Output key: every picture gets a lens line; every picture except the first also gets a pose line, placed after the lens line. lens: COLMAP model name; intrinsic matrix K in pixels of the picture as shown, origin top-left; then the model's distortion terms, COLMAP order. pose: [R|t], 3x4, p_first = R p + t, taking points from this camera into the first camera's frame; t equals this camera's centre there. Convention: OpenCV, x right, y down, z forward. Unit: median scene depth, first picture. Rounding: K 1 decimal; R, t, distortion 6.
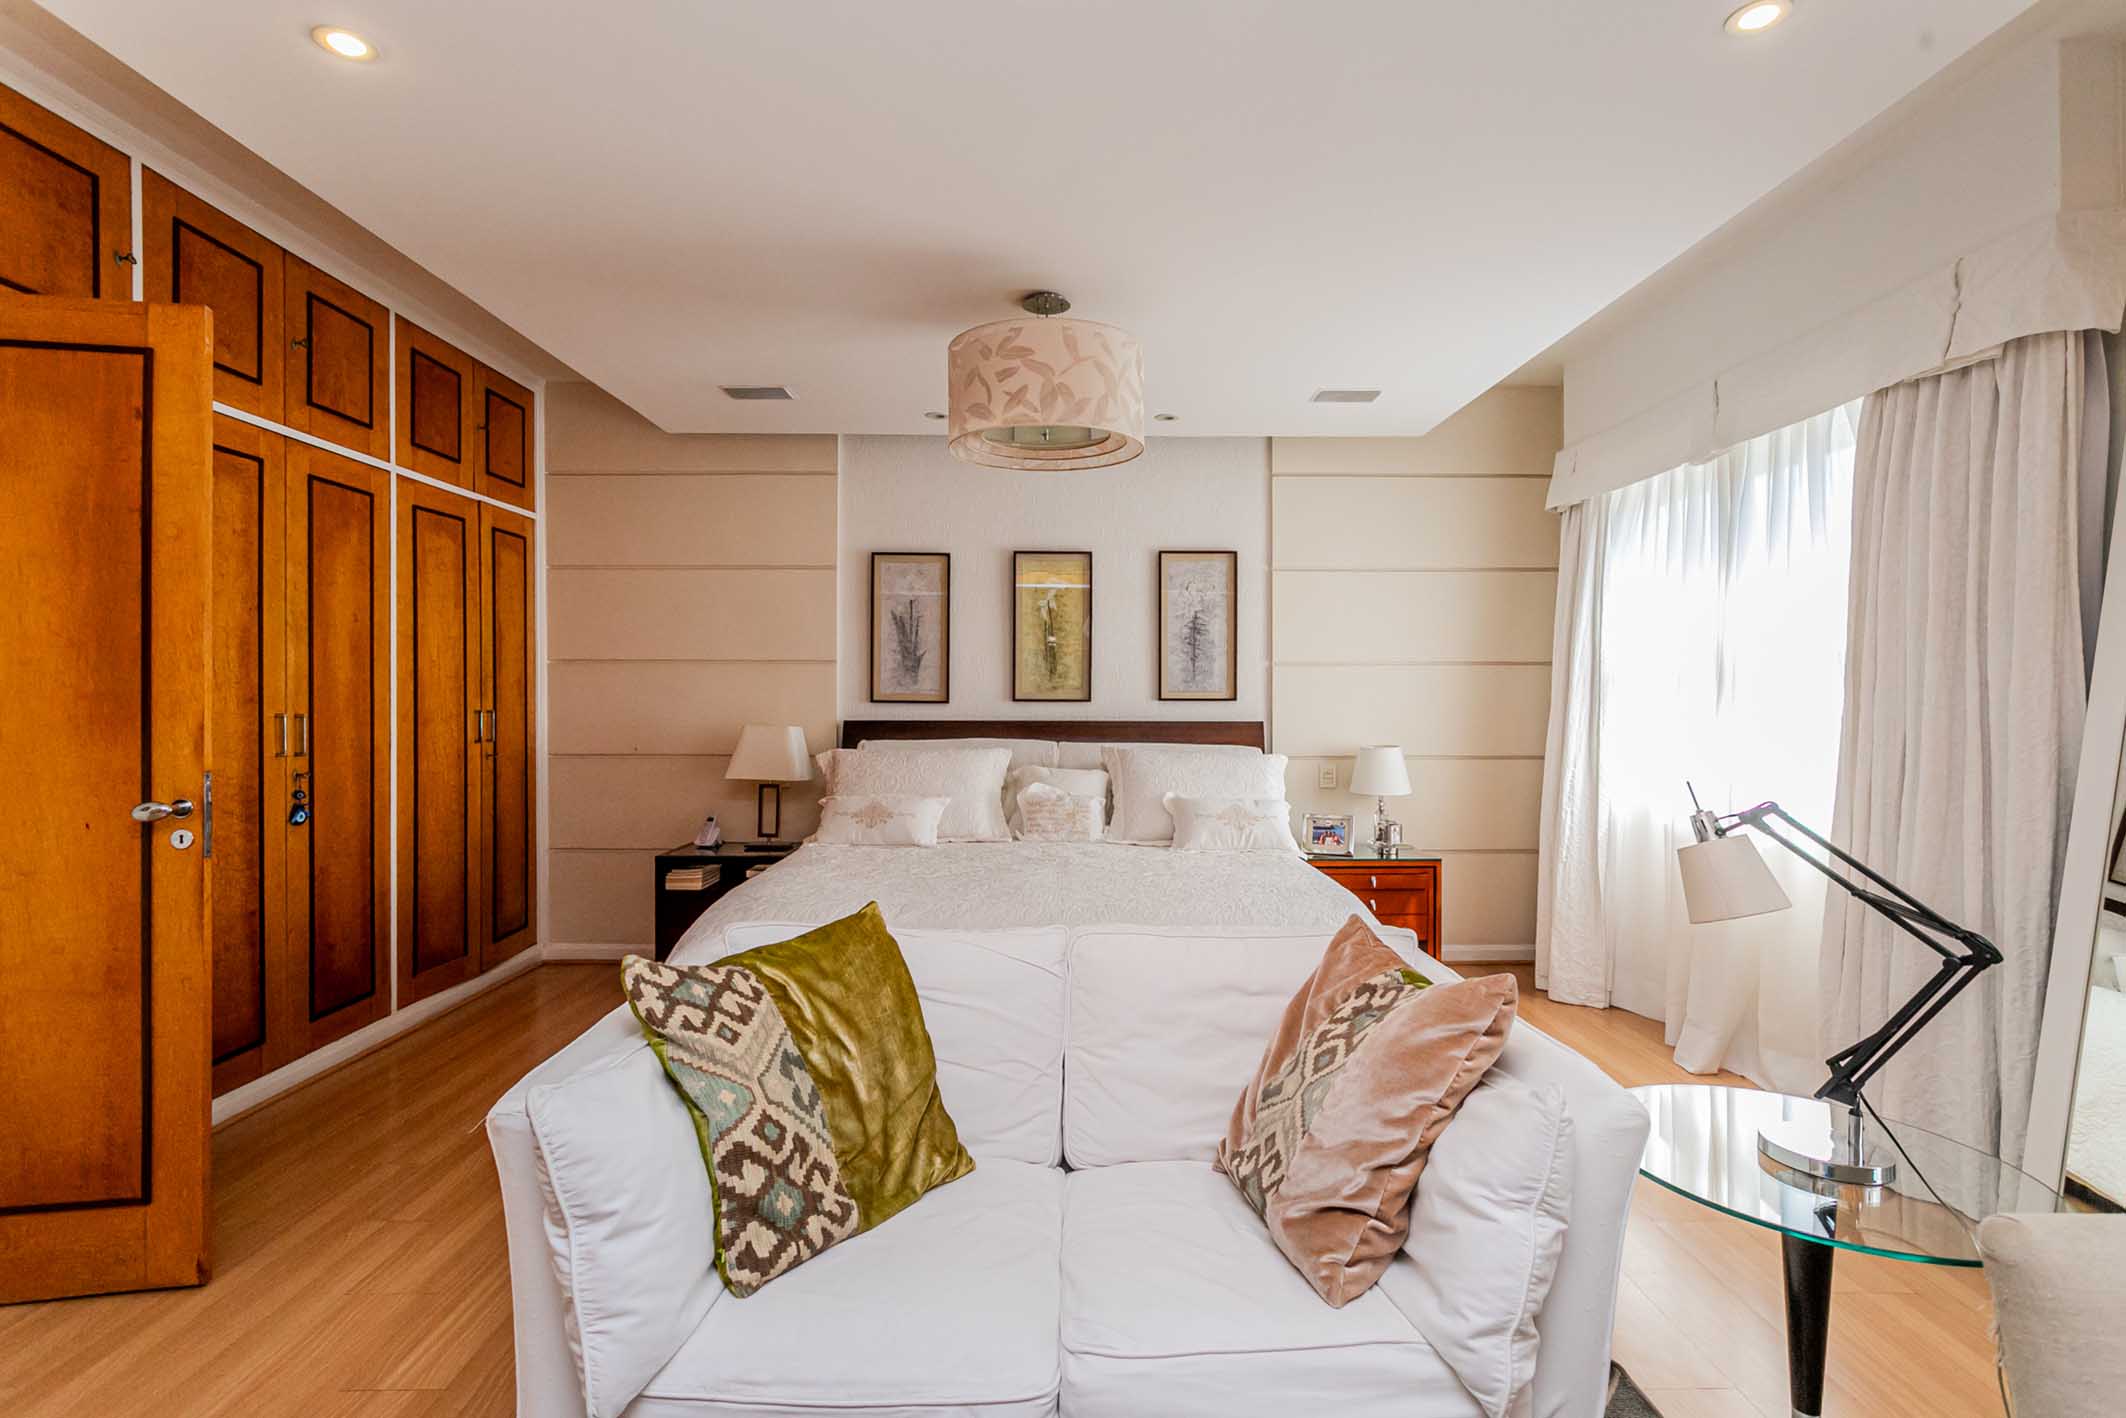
lens RADIAL K [[1020.6, 0, 1055.0], [0, 1020.6, 689.6], [0, 0, 1]] dist [-0.002943, 0.000965]
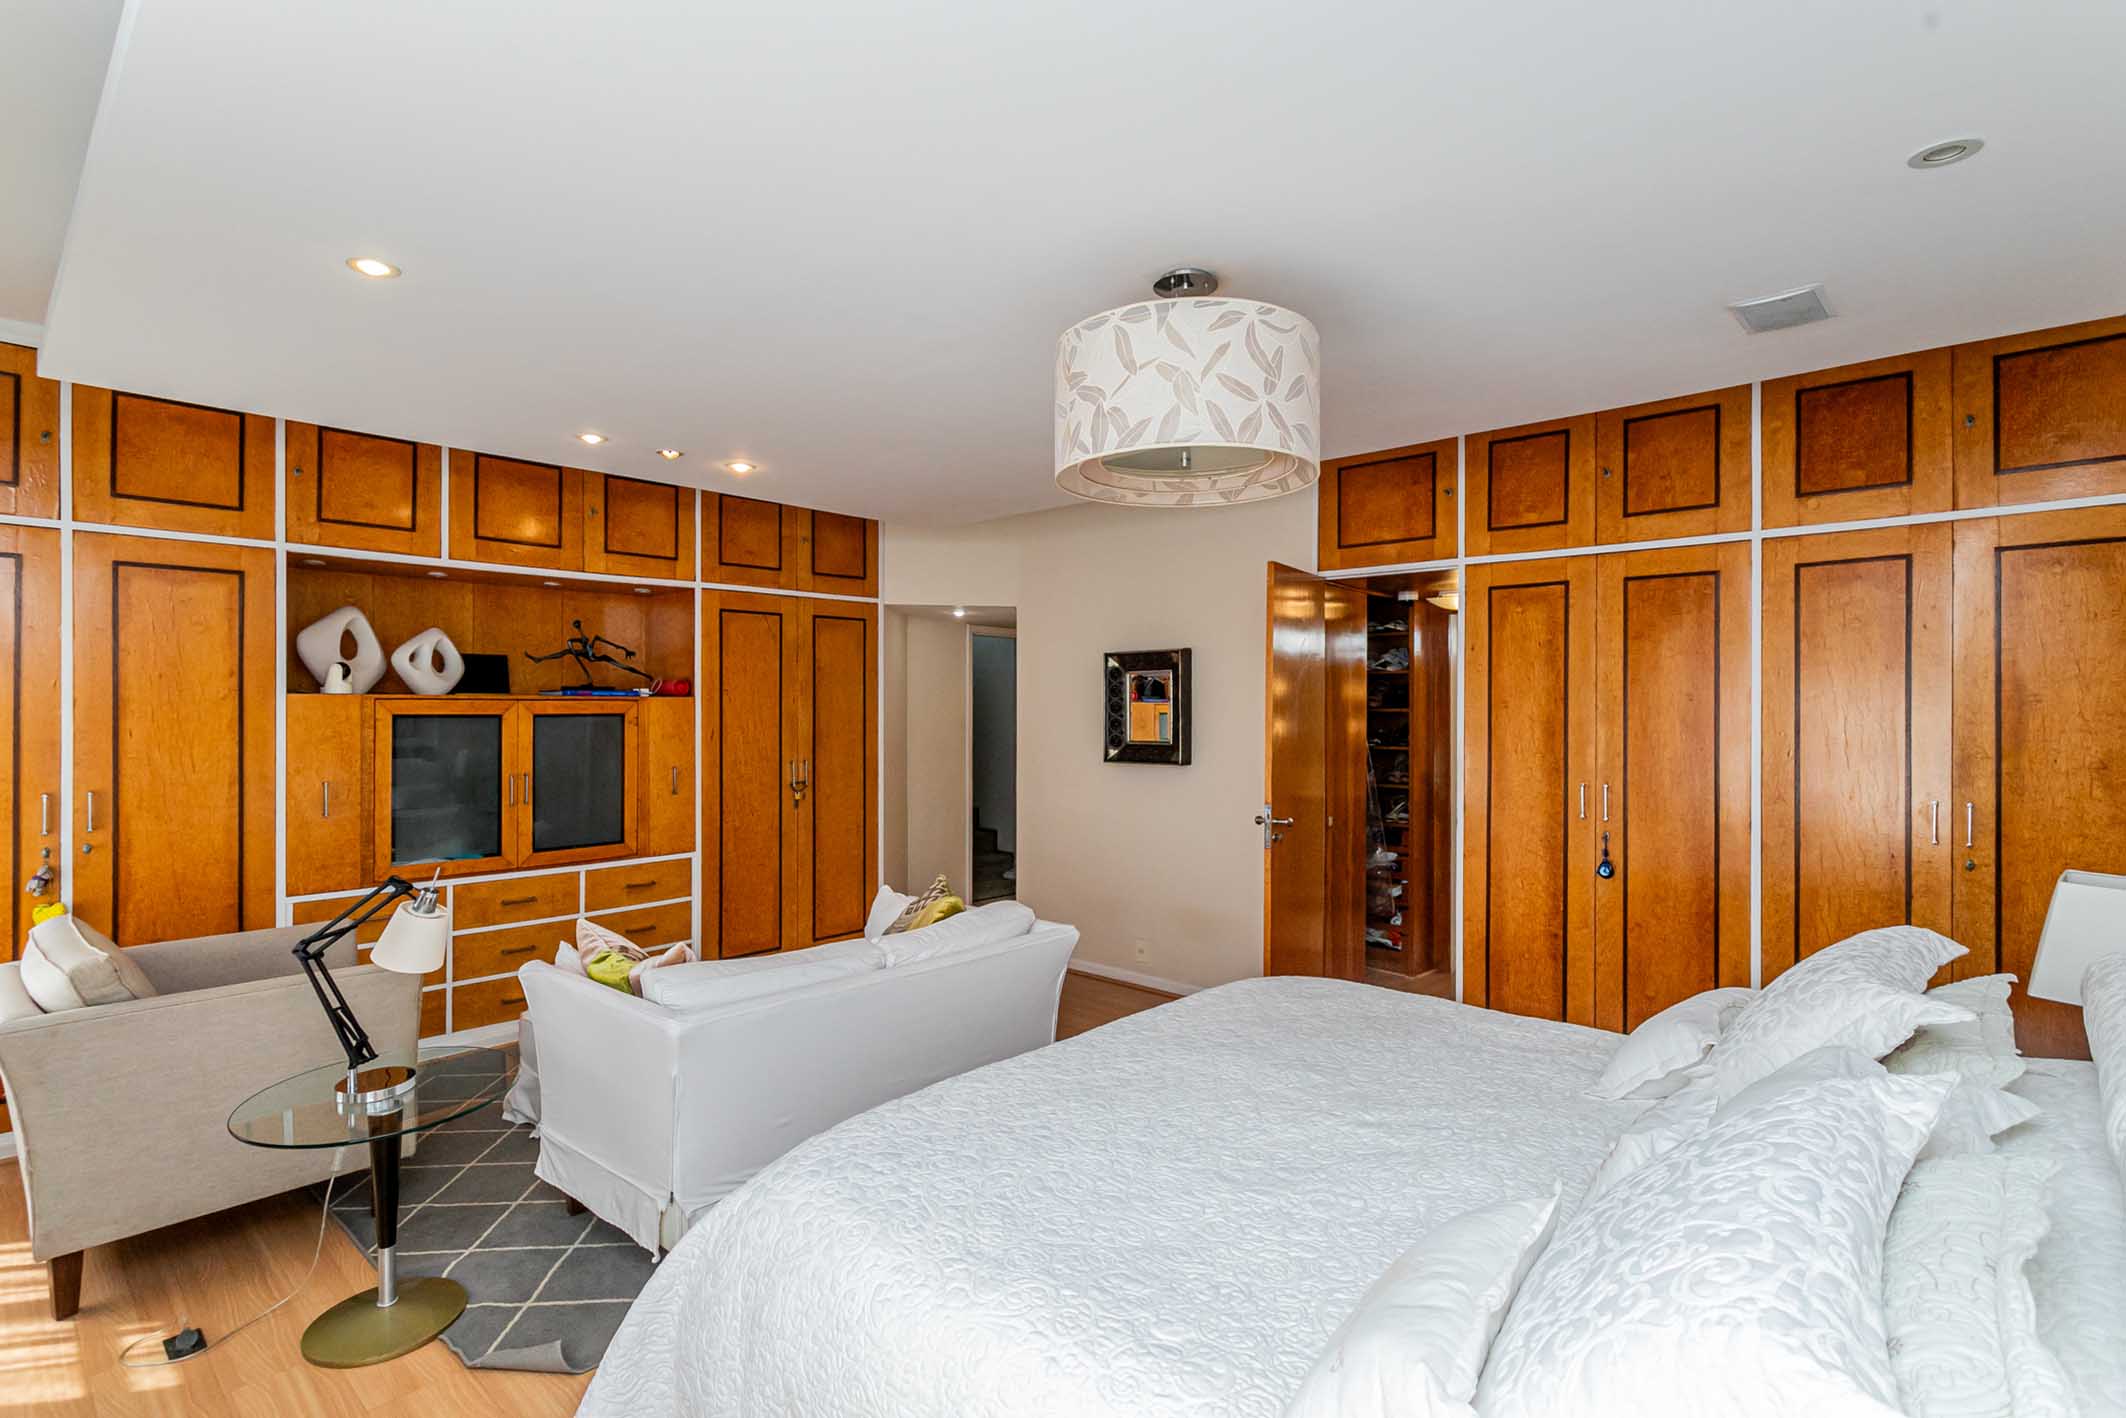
lens RADIAL K [[1020.6, 0, 1055.0], [0, 1020.6, 689.6], [0, 0, 1]] dist [-0.002943, 0.000965]
pose [[-0.684004, -0.013961, -0.729344, 0.435376], [0.002558, 0.999765, -0.021536, -0.048357], [0.729473, -0.016596, -0.683808, 1.045406]]
